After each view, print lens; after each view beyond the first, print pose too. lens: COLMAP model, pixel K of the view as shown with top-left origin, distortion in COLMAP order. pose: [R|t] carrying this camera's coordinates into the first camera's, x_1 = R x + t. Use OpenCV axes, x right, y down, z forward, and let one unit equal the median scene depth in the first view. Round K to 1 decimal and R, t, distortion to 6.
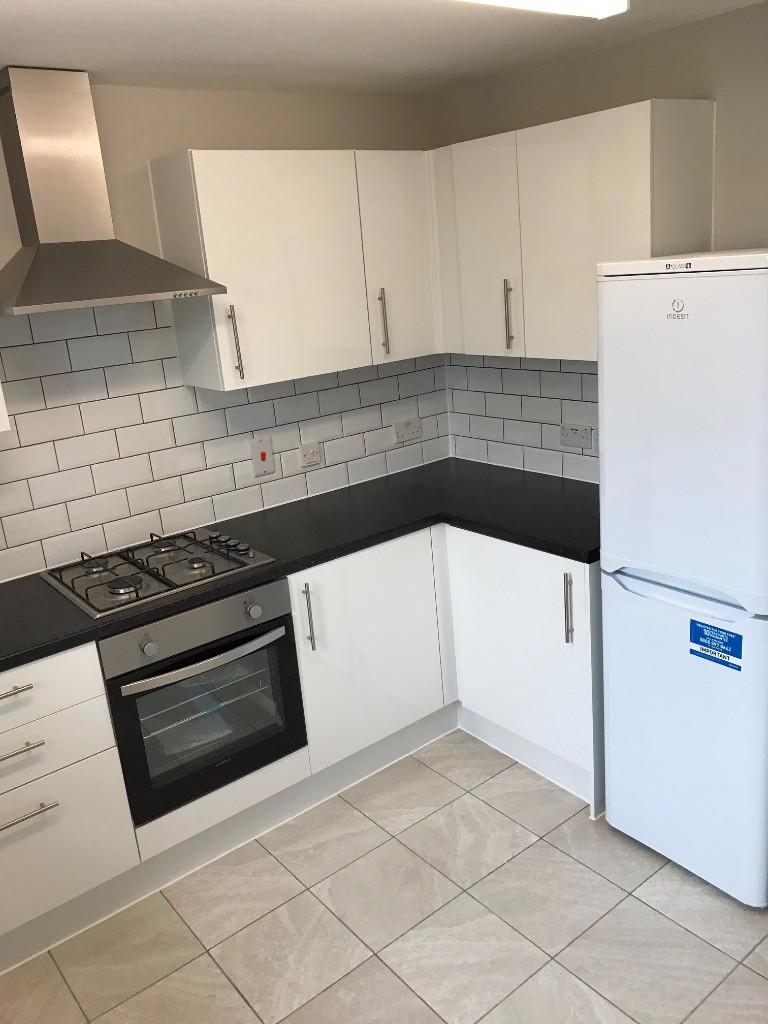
lens RADIAL K [[835.4, 0, 385.6], [0, 835.4, 499.9], [0, 0, 1]] dist [0.002597, 0.001448]
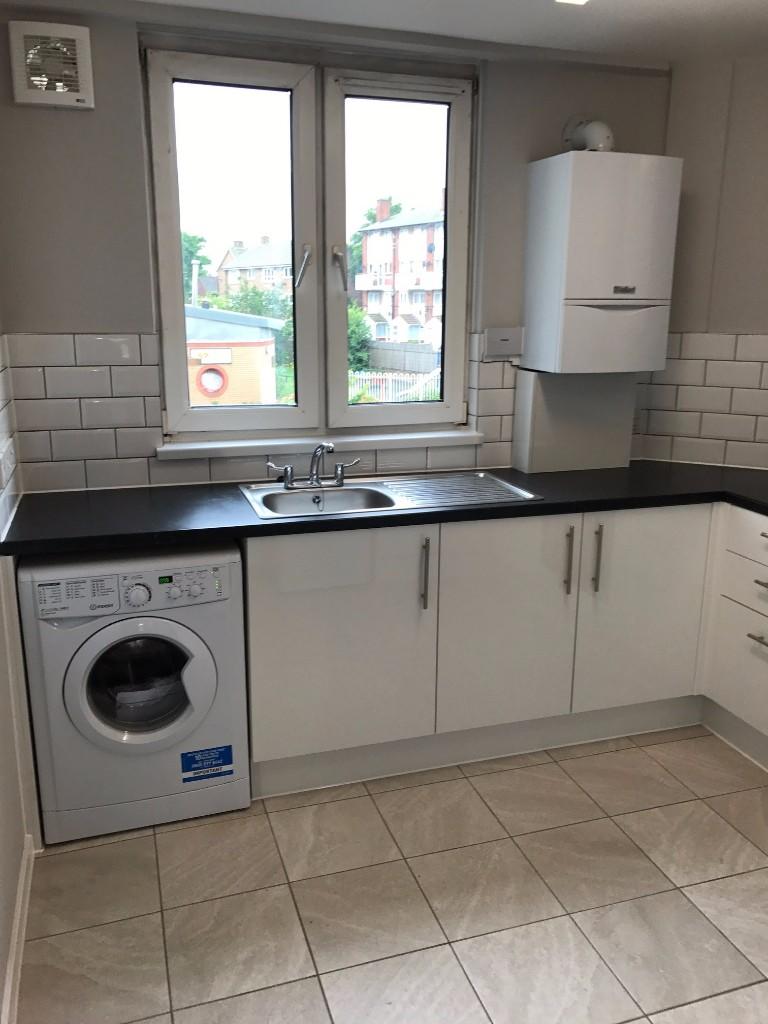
lens RADIAL K [[839.5, 0, 386.9], [0, 839.5, 507.5], [0, 0, 1]] dist [0.011218, 0.008159]
pose [[-0.350646, 0.300405, -0.887020, 0.644126], [-0.238887, 0.887133, 0.394877, -0.122168], [0.905528, 0.350359, -0.239307, 0.578057]]
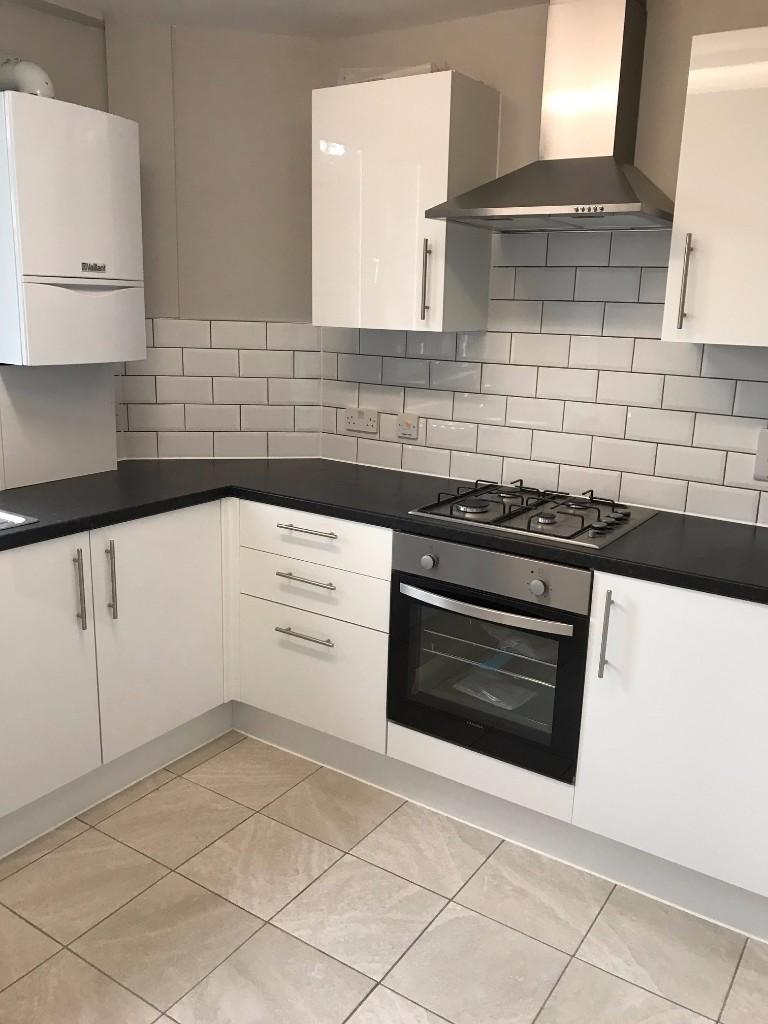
lens RADIAL K [[839.5, 0, 386.9], [0, 839.5, 507.5], [0, 0, 1]] dist [0.011218, 0.008159]
pose [[0.306833, 0.311608, -0.899308, 0.516377], [-0.316093, 0.924617, 0.212531, -0.071258], [0.897741, 0.219053, 0.382200, 0.491003]]
